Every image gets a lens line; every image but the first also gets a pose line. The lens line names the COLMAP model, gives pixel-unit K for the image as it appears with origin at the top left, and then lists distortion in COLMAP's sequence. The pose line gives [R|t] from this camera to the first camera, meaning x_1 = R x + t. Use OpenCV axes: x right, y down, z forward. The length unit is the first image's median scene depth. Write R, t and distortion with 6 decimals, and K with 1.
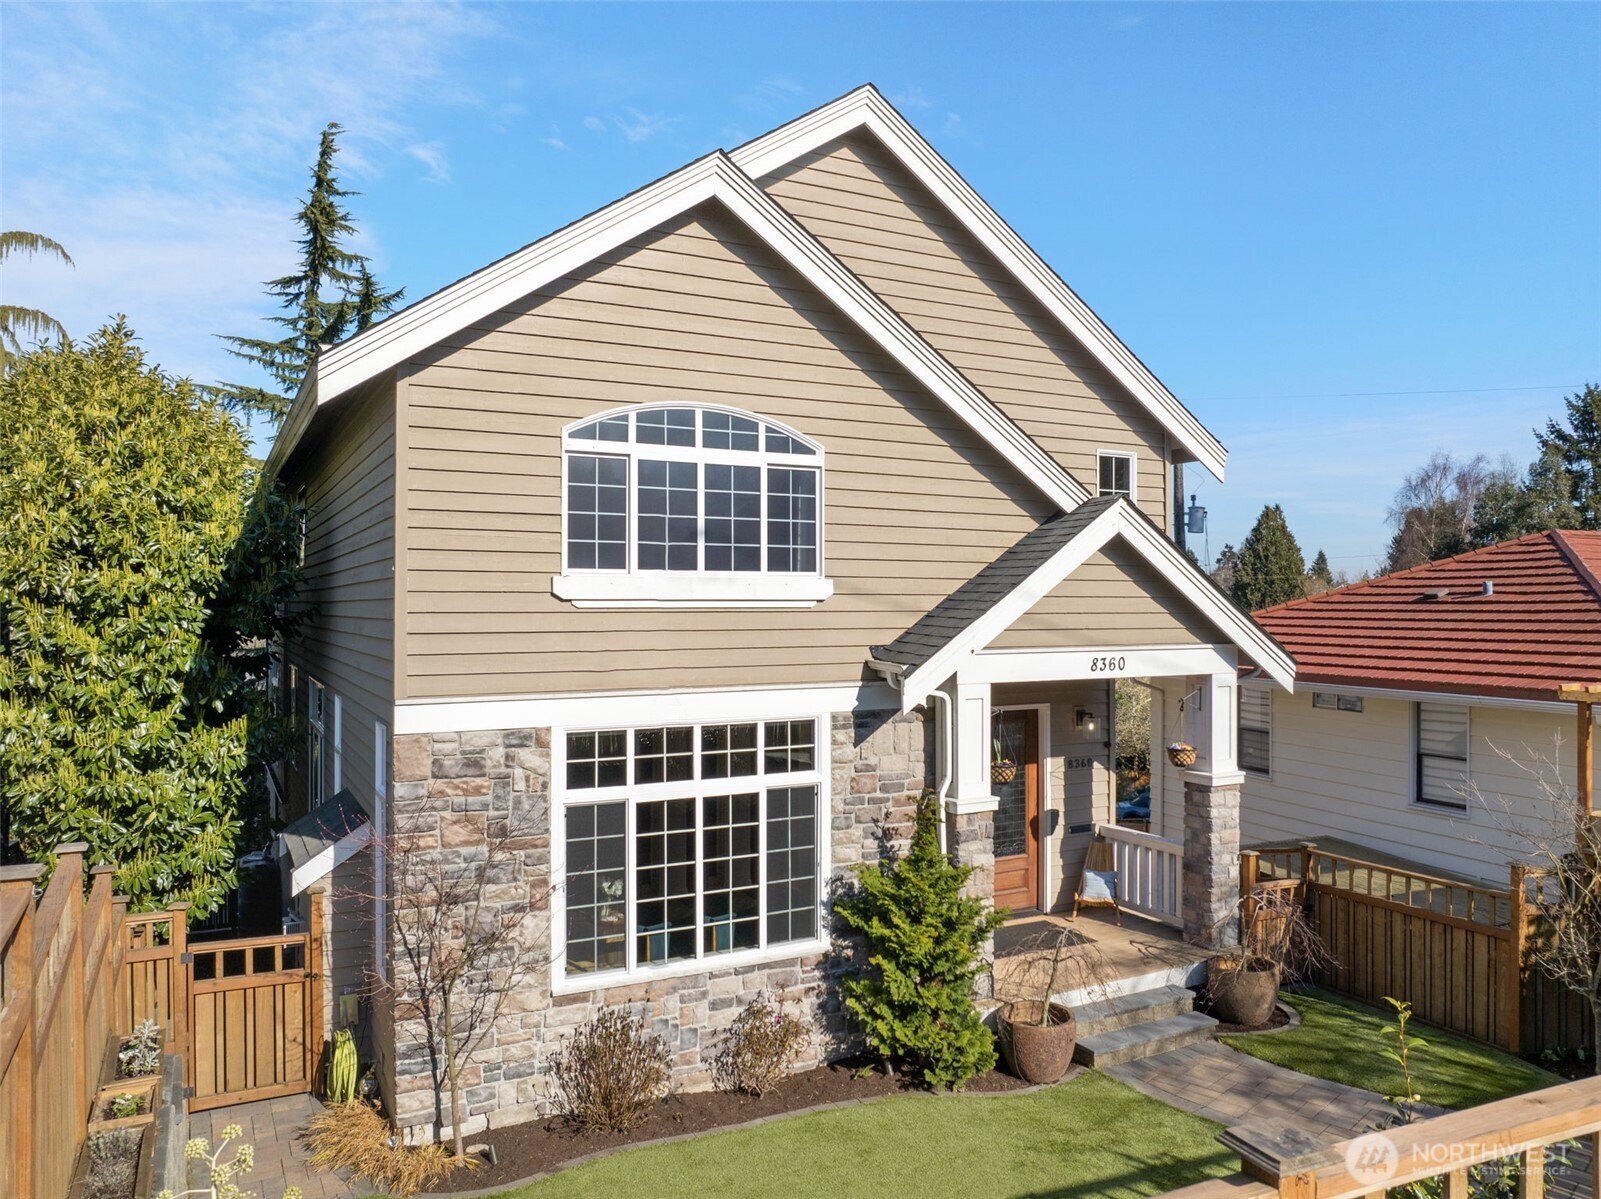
lens RADIAL K [[1148.9, 0, 825.0], [0, 1148.9, 597.8], [0, 0, 1]] dist [-0.048608, 0.006086]
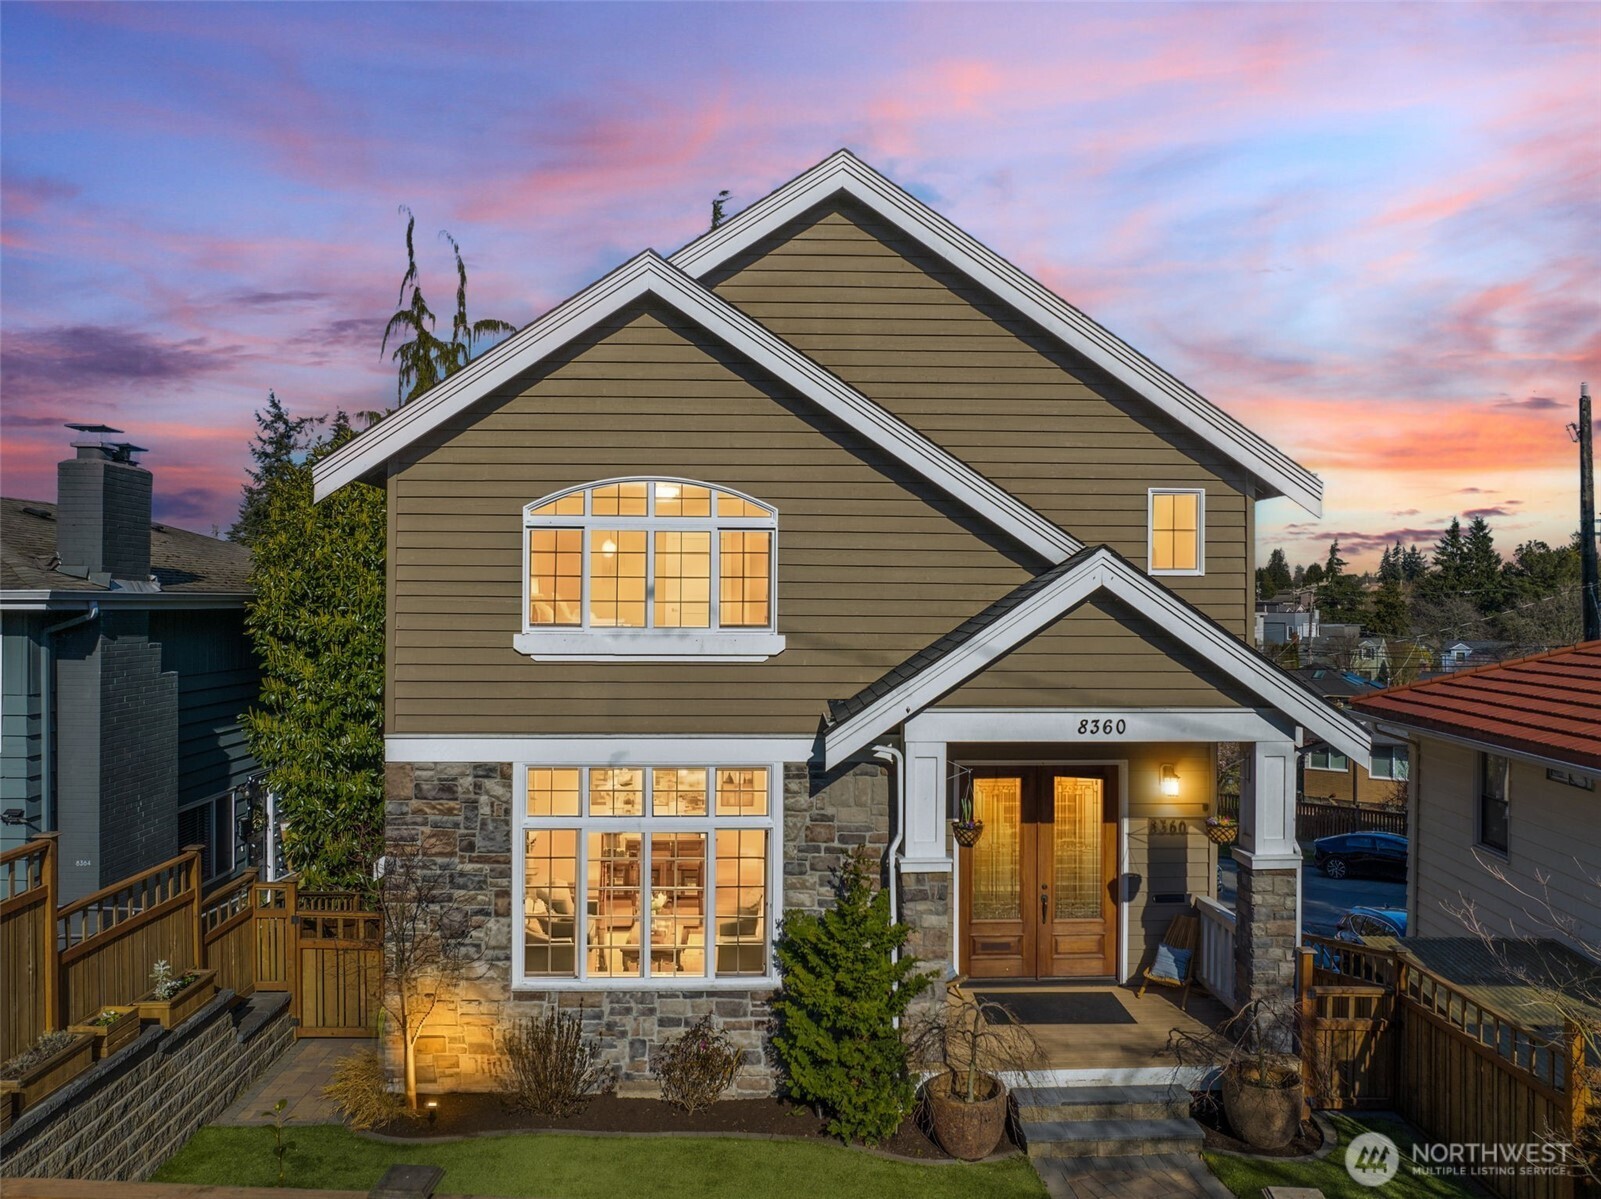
lens RADIAL K [[1148.9, 0, 825.0], [0, 1148.9, 597.8], [0, 0, 1]] dist [-0.048608, 0.006086]
pose [[0.896797, 0.002709, -0.442435, 0.506813], [-0.002589, 0.999996, 0.000875, -0.051807], [0.442436, 0.000361, 0.896800, 0.078168]]
